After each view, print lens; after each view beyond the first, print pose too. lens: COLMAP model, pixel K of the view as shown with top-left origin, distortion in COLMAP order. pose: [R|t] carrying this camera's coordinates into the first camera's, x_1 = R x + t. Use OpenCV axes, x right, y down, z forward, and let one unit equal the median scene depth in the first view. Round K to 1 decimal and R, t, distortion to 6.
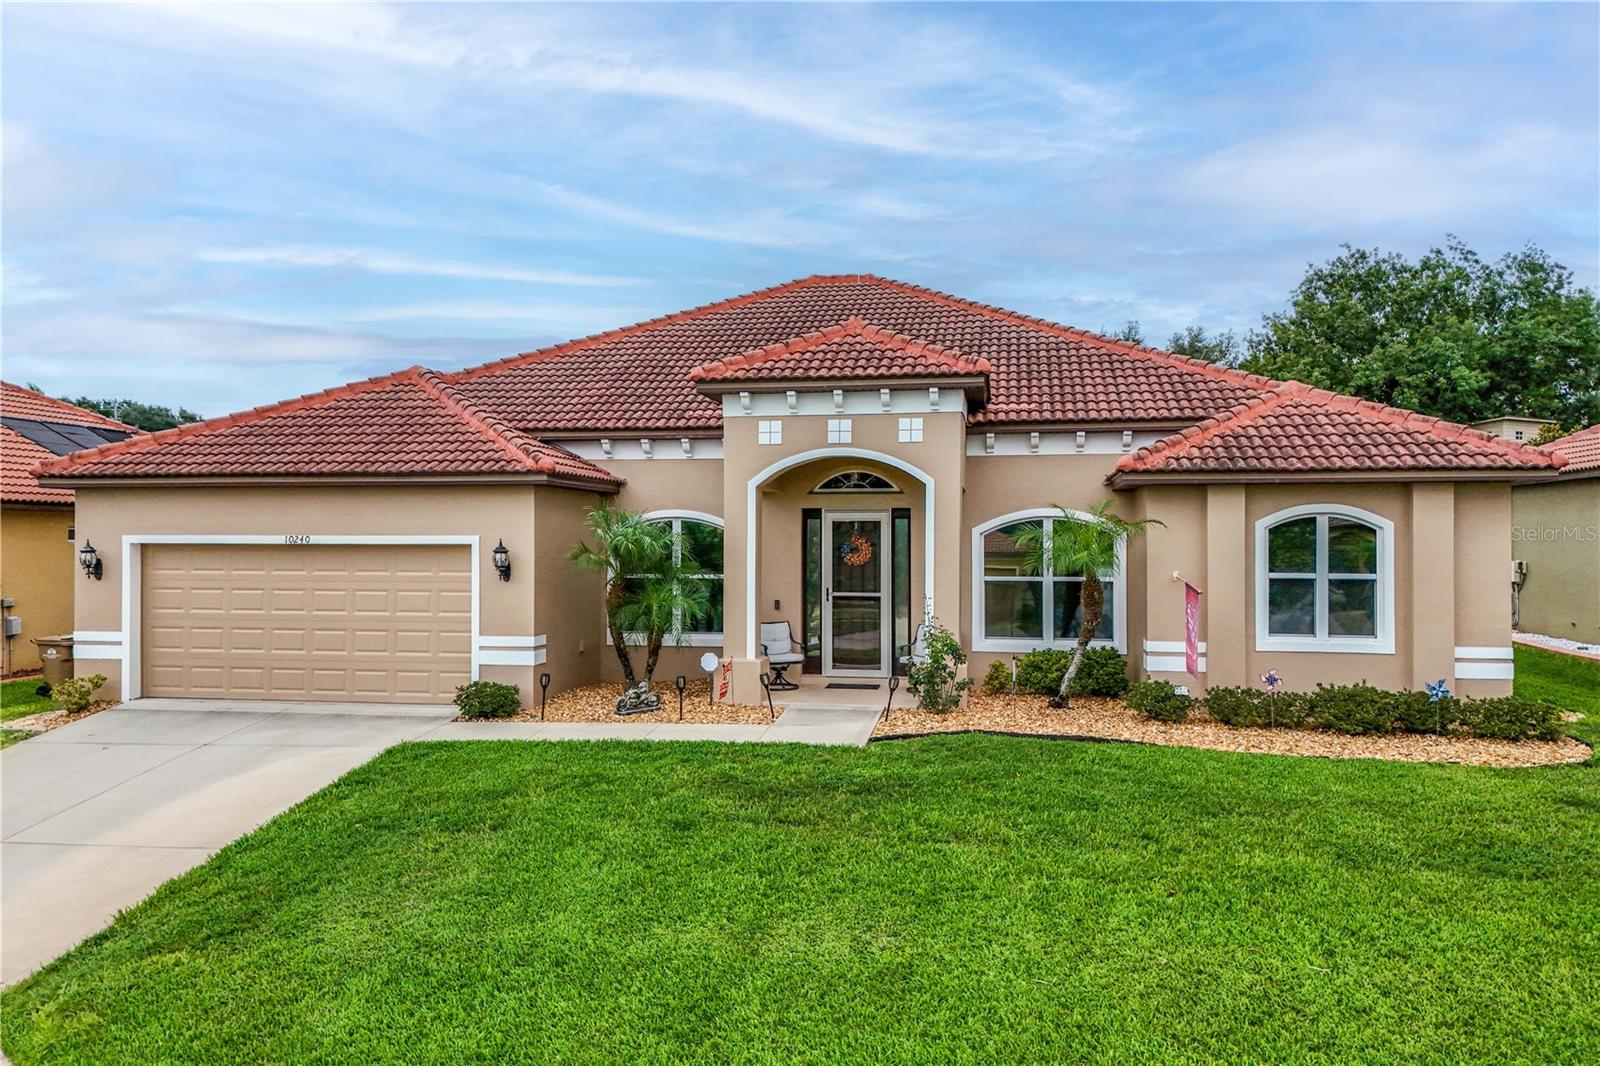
lens RADIAL K [[1197.9, 0, 788.3], [0, 1197.9, 546.1], [0, 0, 1]] dist [0.042143, -0.026917]
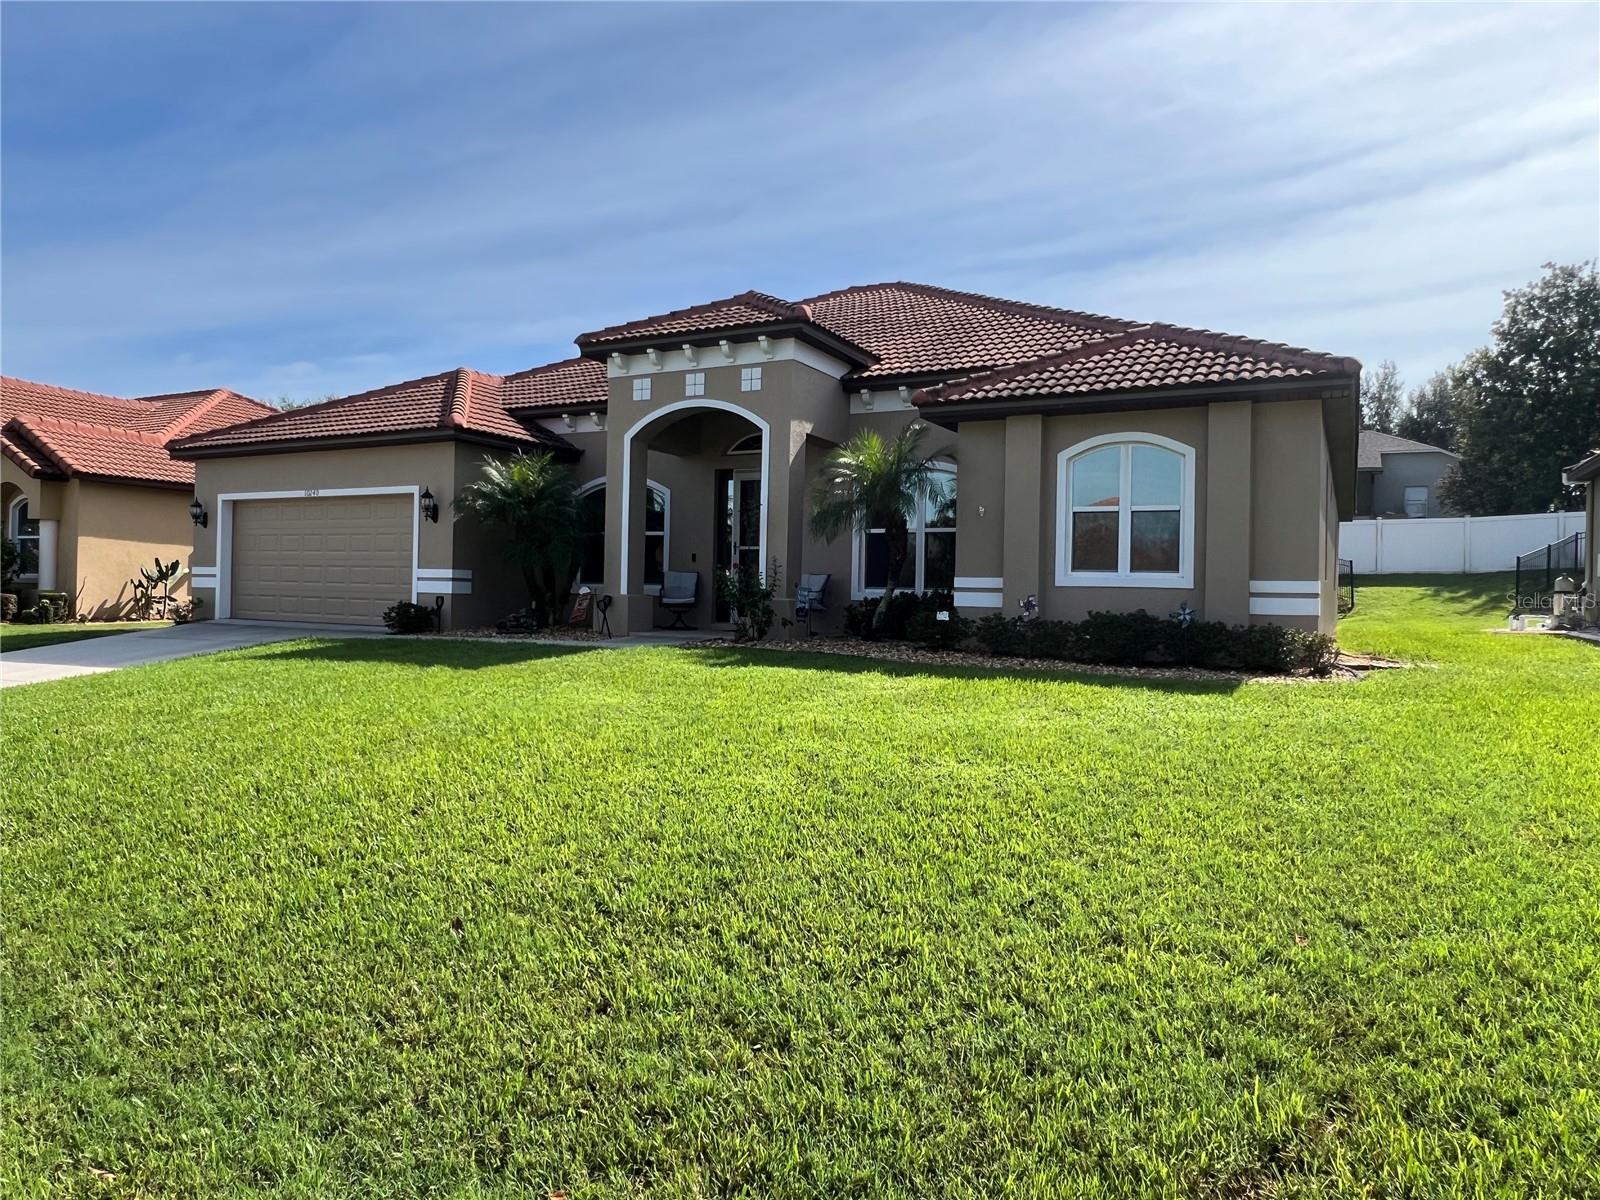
lens RADIAL K [[1036.1, 0, 805.1], [0, 1036.1, 605.7], [0, 0, 1]] dist [-0.025694, 0.001572]
pose [[0.951883, 0.023932, -0.305527, 0.429826], [-0.024759, 0.999693, 0.001167, 0.101258], [0.305461, 0.006454, 0.952183, 0.137216]]
